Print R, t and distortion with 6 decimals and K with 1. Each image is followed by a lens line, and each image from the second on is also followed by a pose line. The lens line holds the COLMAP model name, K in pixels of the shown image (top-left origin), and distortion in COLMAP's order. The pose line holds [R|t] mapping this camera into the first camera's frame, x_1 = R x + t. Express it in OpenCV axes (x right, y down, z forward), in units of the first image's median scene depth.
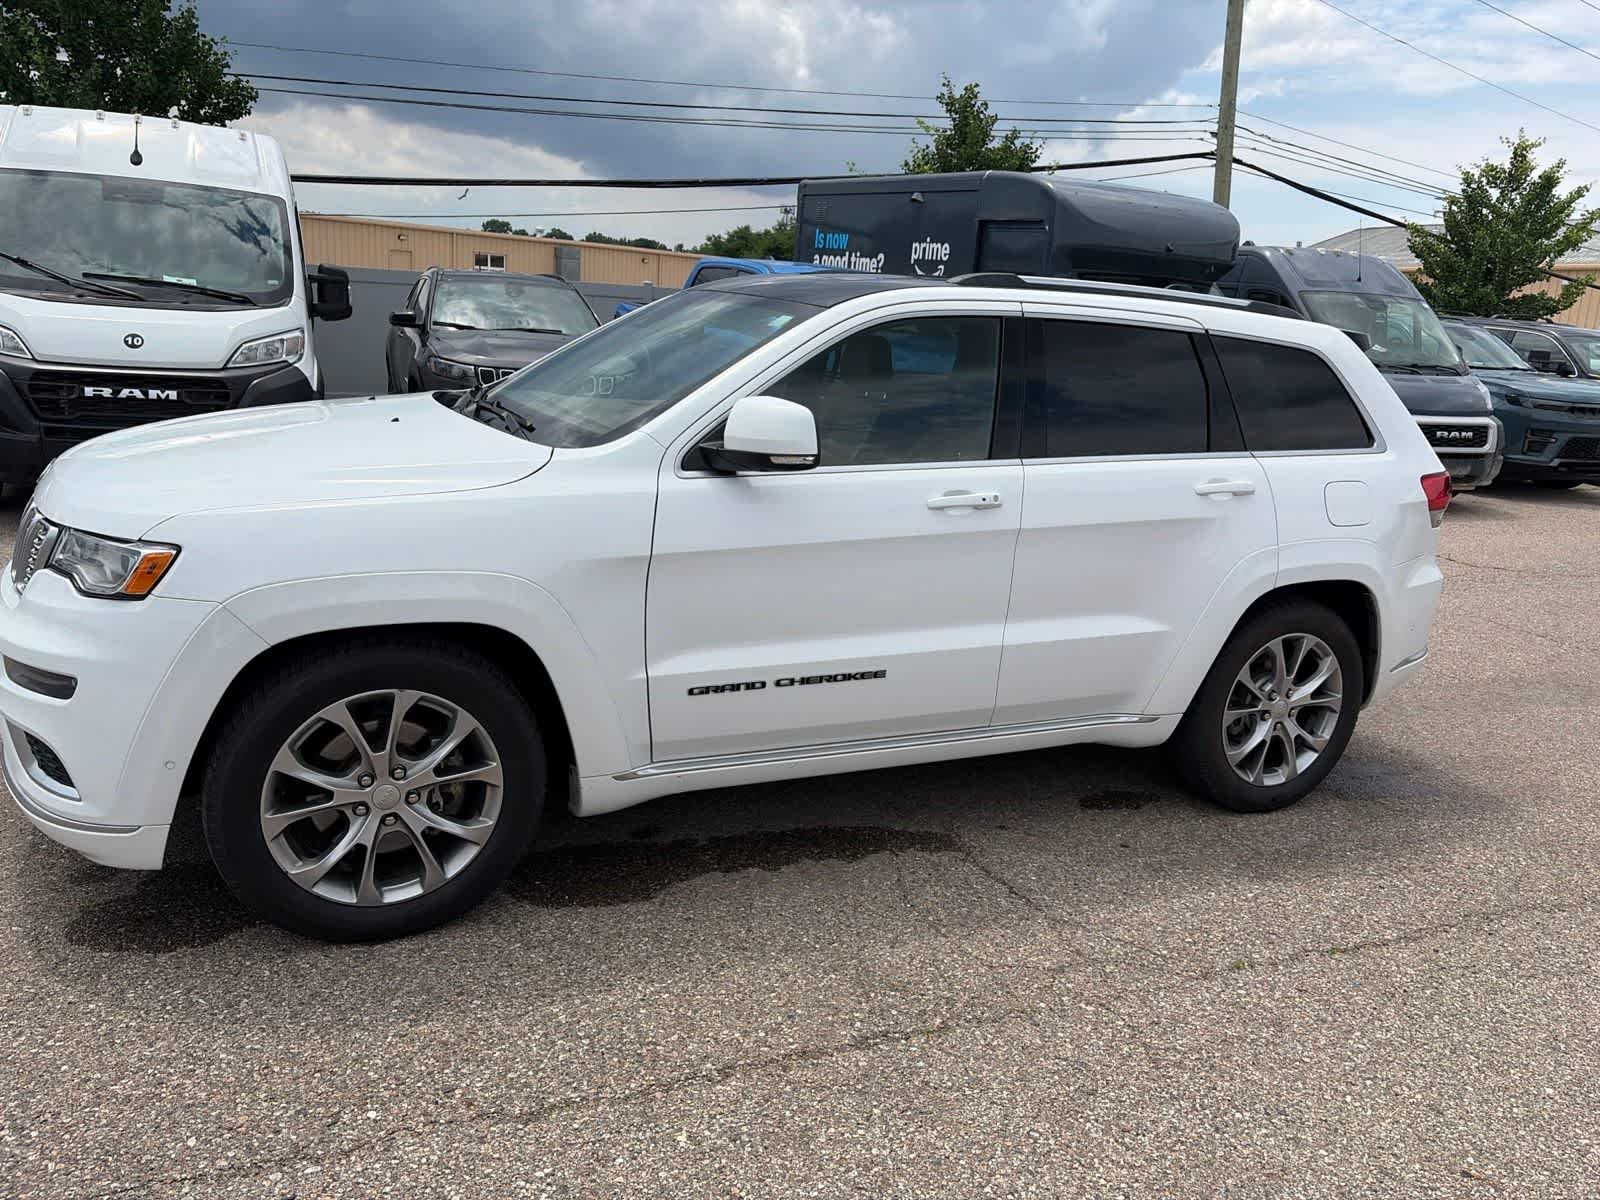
lens RADIAL K [[1211.6, 0, 811.1], [0, 1211.6, 594.0], [0, 0, 1]] dist [0.045707, -0.042025]
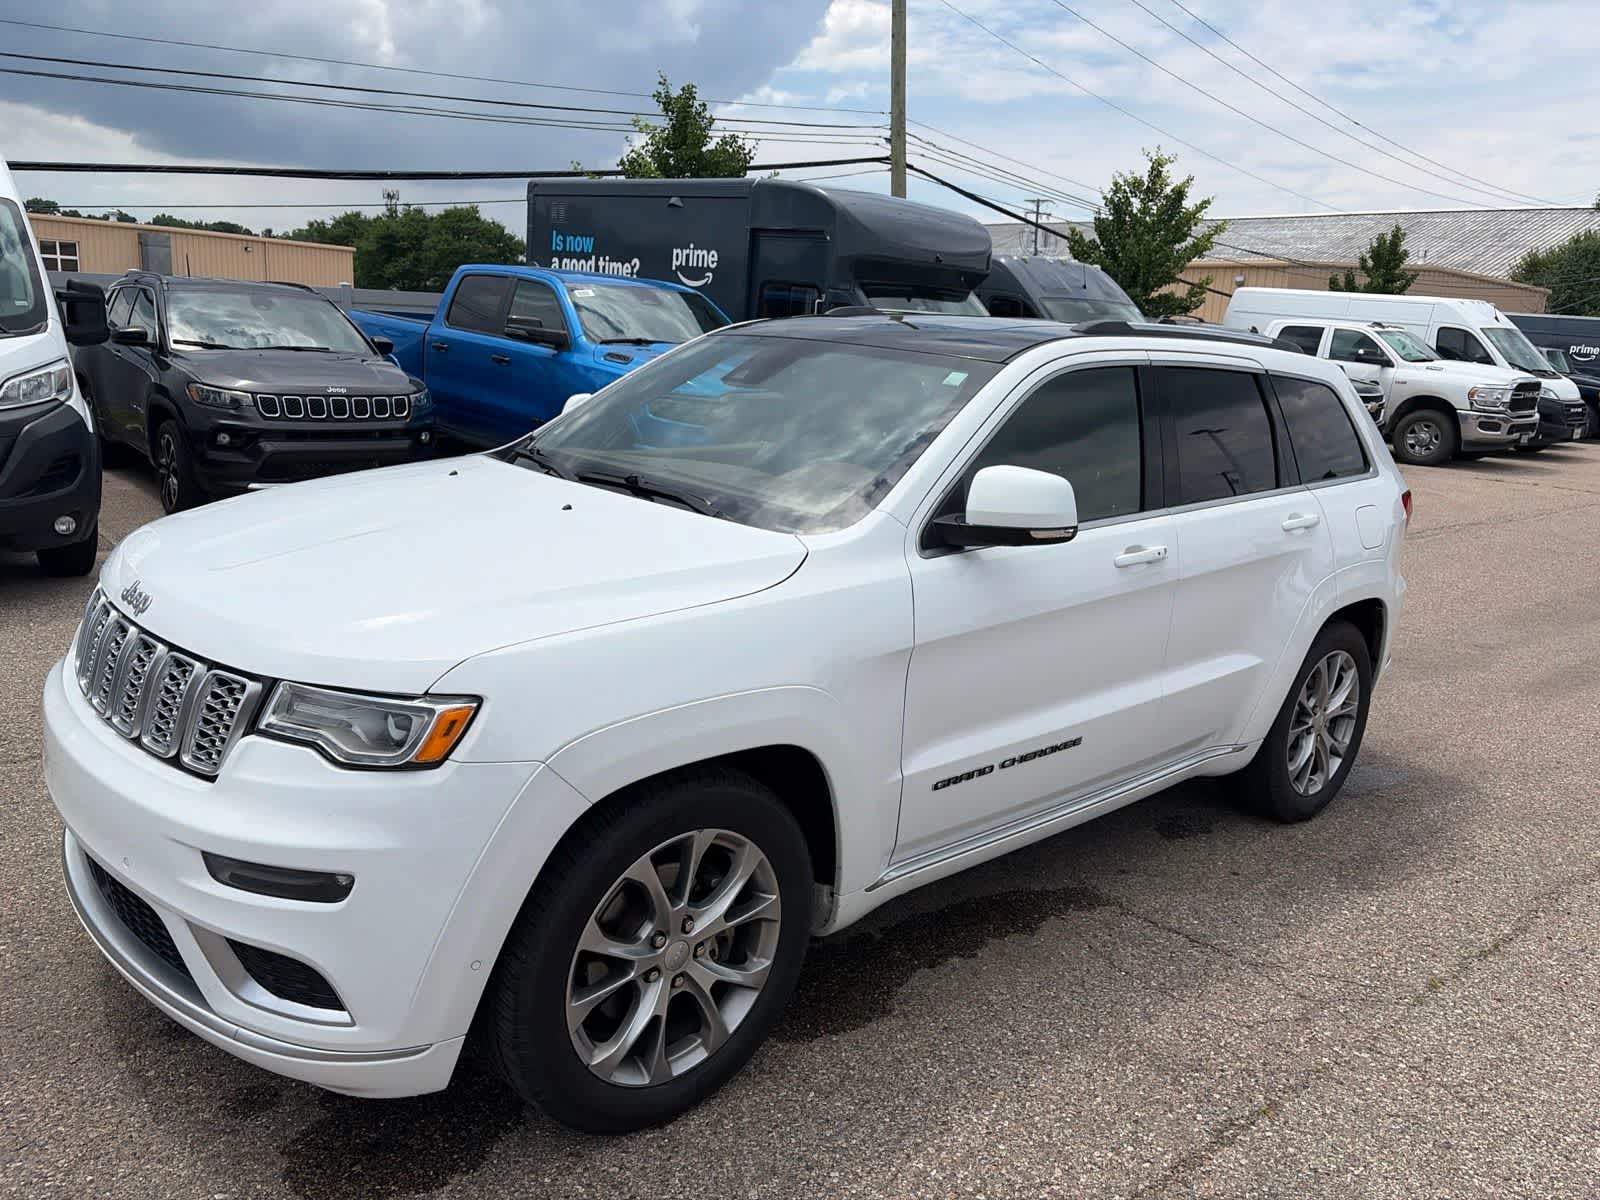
lens RADIAL K [[1211.6, 0, 800.6], [0, 1211.6, 605.7], [0, 0, 1]] dist [0.045707, -0.042025]
pose [[0.957366, -0.074784, 0.279030, -0.362884], [0.070216, 0.997184, 0.026342, -0.071880], [-0.280214, -0.005627, 0.959921, 0.112734]]
